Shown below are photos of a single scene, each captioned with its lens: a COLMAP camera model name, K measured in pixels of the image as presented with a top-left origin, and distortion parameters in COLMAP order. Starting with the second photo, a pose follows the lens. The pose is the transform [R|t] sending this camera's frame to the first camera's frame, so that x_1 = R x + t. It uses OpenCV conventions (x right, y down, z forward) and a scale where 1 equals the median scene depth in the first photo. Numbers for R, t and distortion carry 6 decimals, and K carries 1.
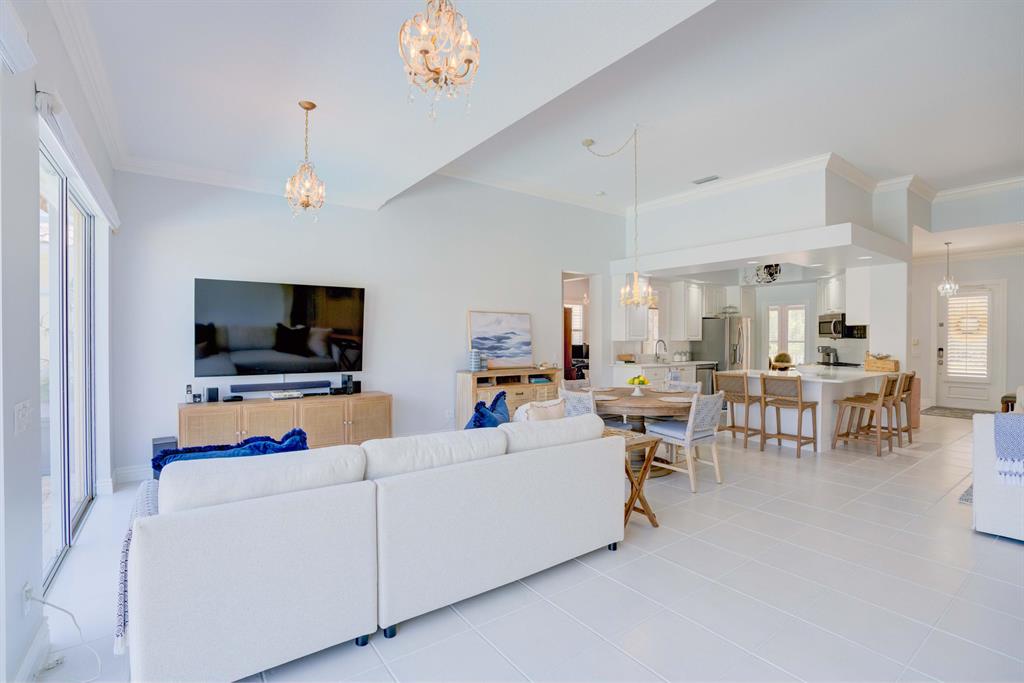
lens RADIAL K [[486.5, 0, 505.5], [0, 486.5, 343.2], [0, 0, 1]] dist [-0.065956, 0.038905]
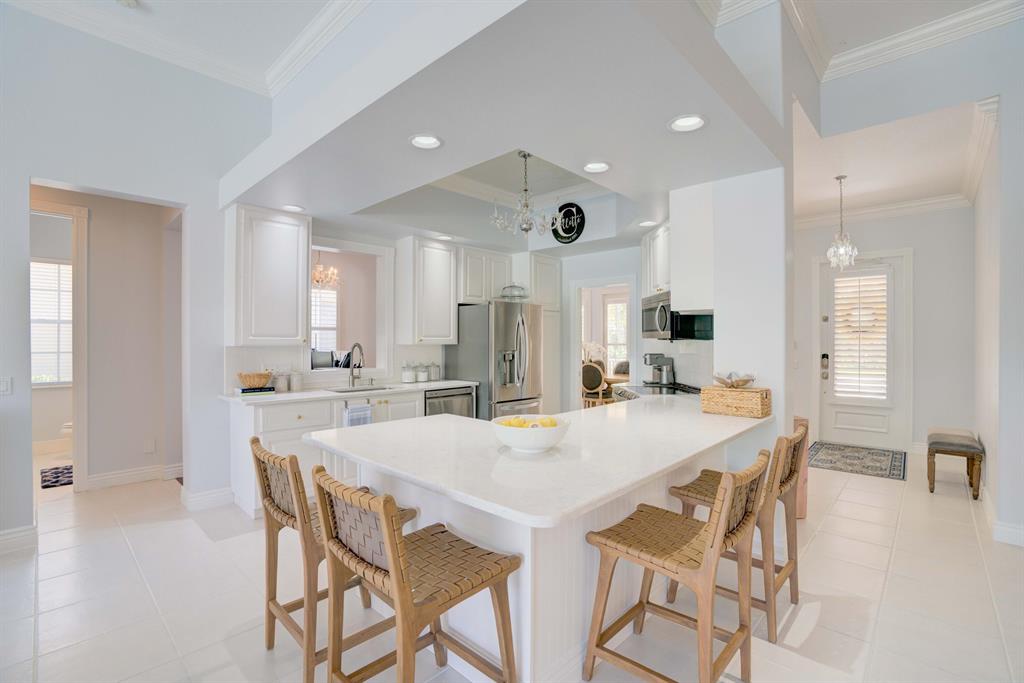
lens RADIAL K [[486.5, 0, 505.5], [0, 486.5, 343.2], [0, 0, 1]] dist [-0.065956, 0.038905]
pose [[0.982730, -0.003174, 0.185015, 0.390704], [0.004003, 0.999984, -0.004105, -0.004382], [-0.184999, 0.004775, 0.982727, 0.468848]]
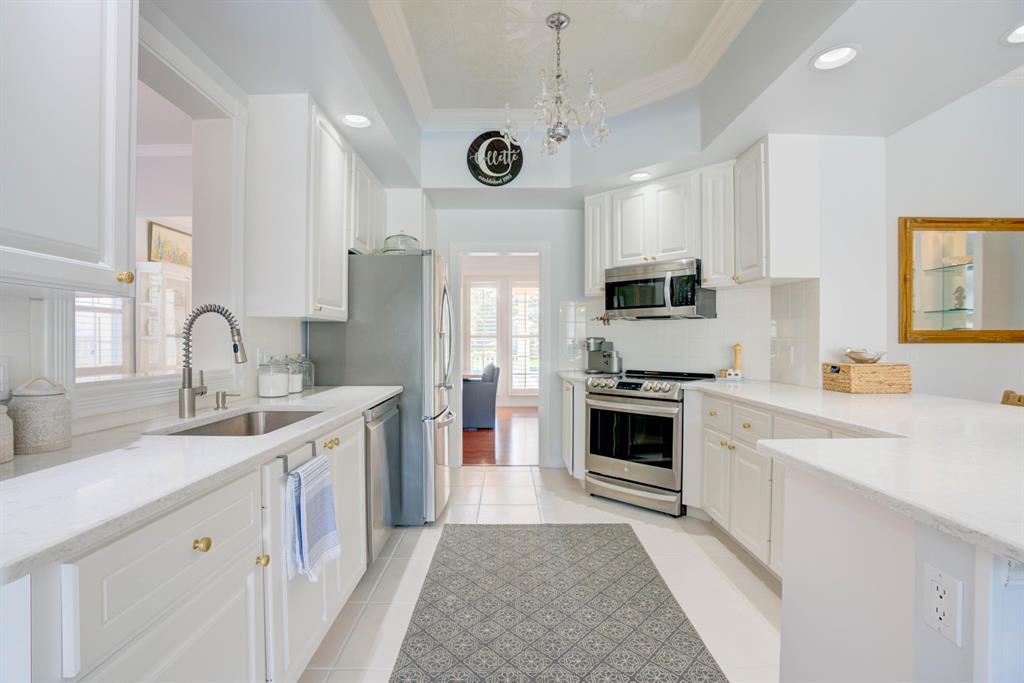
lens RADIAL K [[471.7, 0, 516.1], [0, 471.7, 329.8], [0, 0, 1]] dist [-0.038413, 0.001016]
pose [[0.556490, 0.018443, 0.830649, 0.236416], [0.011026, 0.999502, -0.029579, 0.011855], [-0.830781, 0.025619, 0.556010, 0.808626]]
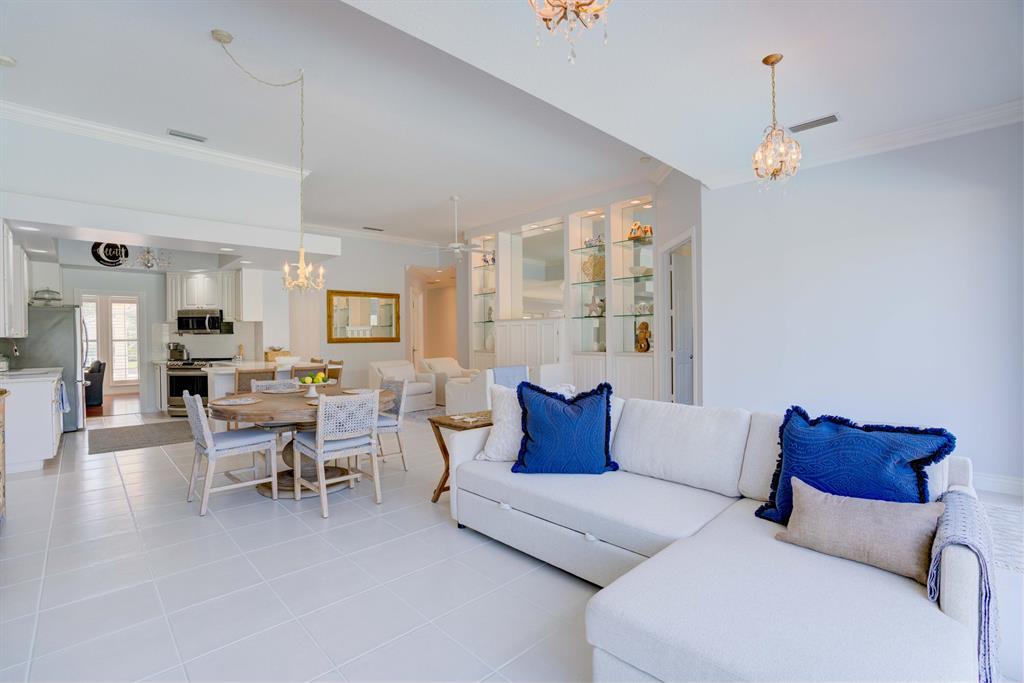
lens RADIAL K [[486.5, 0, 505.5], [0, 486.5, 343.2], [0, 0, 1]] dist [-0.065956, 0.038905]
pose [[-0.122628, -0.011744, 0.992383, -0.357504], [0.021392, 0.999666, 0.014474, 0.007771], [-0.992222, 0.023004, -0.122336, 0.460804]]
